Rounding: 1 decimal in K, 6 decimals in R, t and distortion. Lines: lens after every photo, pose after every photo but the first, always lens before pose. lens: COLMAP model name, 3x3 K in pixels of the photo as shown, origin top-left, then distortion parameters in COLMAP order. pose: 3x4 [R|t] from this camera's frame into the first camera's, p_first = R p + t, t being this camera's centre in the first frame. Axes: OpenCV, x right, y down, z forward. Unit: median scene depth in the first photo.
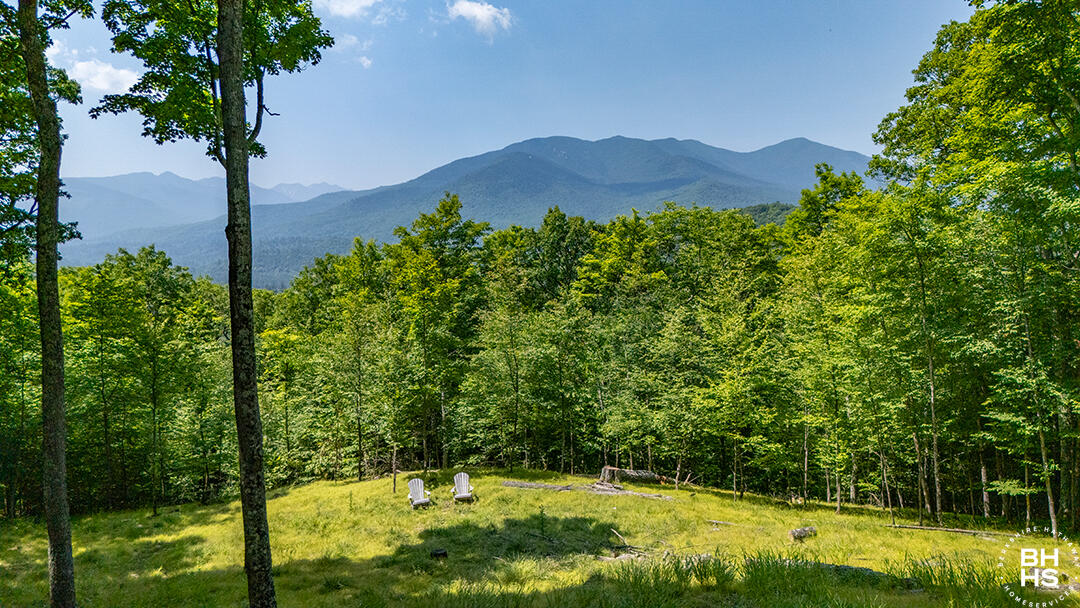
lens RADIAL K [[799.3, 0, 537.2], [0, 799.3, 300.4], [0, 0, 1]] dist [0.077597, -0.074999]
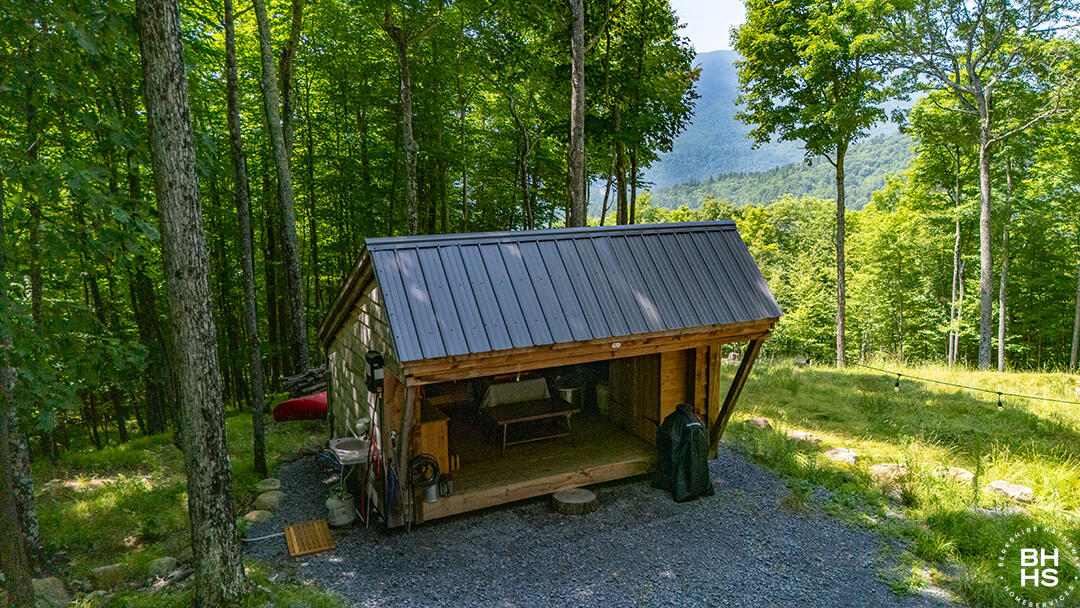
lens RADIAL K [[799.3, 0, 534.8], [0, 799.3, 301.5], [0, 0, 1]] dist [0.077597, -0.074999]
pose [[0.981467, 0.036518, -0.188118, -0.018853], [-0.017258, 0.994530, 0.103019, -0.097437], [0.190850, -0.097864, 0.976729, -0.902952]]
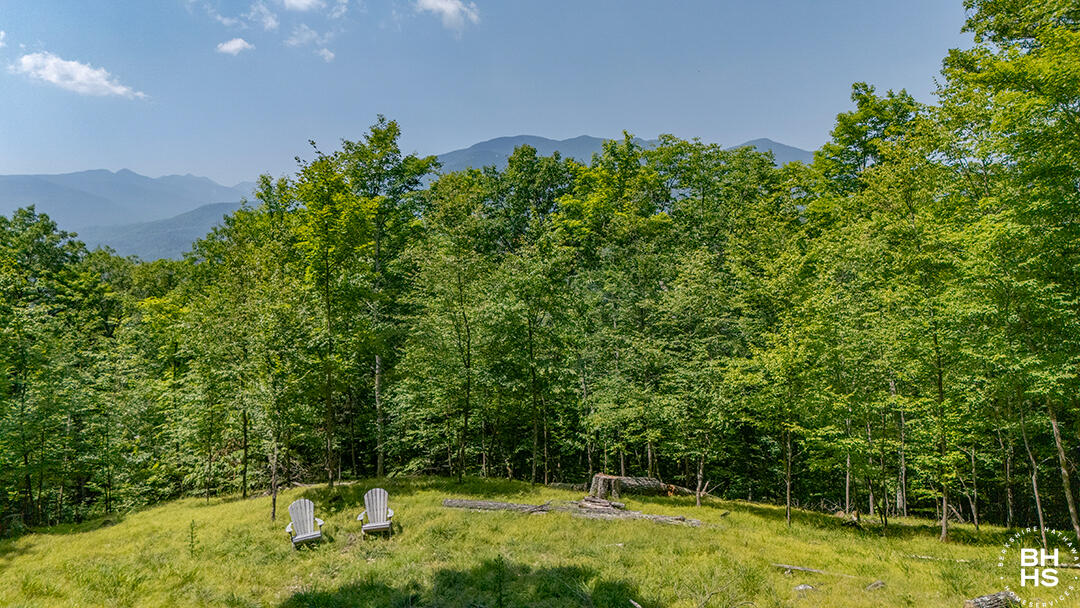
lens RADIAL K [[799.3, 0, 540.3], [0, 799.3, 300.7], [0, 0, 1]] dist [0.077597, -0.074999]
pose [[0.998965, -0.001499, 0.045450, 0.005680], [0.001457, 0.999998, 0.000952, 0.055212], [-0.045451, -0.000885, 0.998966, 0.301665]]
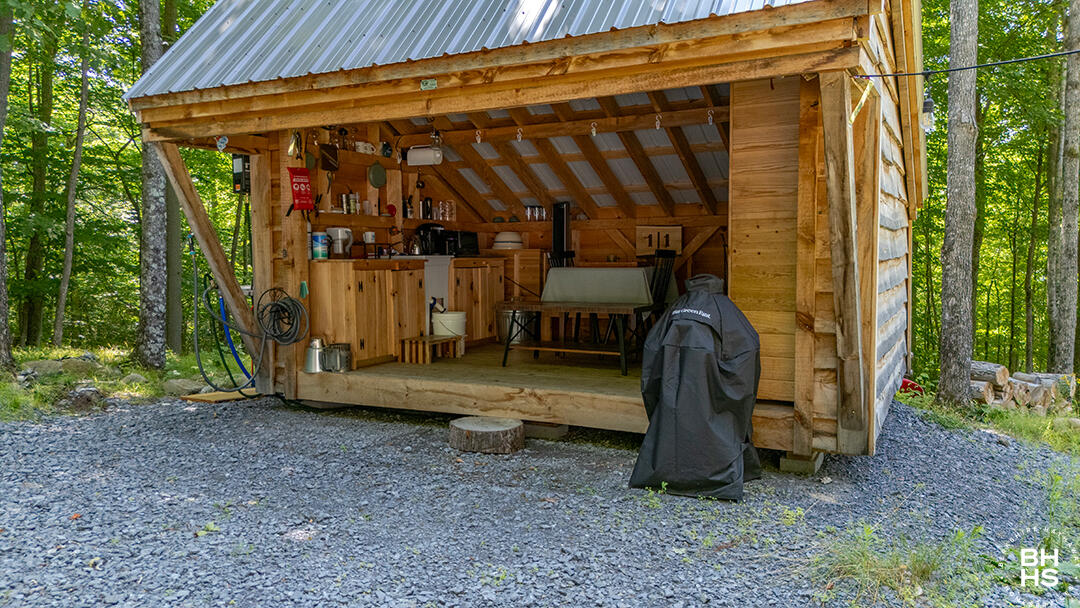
lens RADIAL K [[799.3, 0, 540.9], [0, 799.3, 307.1], [0, 0, 1]] dist [0.077597, -0.074999]
pose [[0.430010, 0.064388, -0.900525, 0.085326], [-0.073233, 0.996654, 0.036292, -0.027329], [0.899849, 0.050342, 0.433287, -0.684348]]
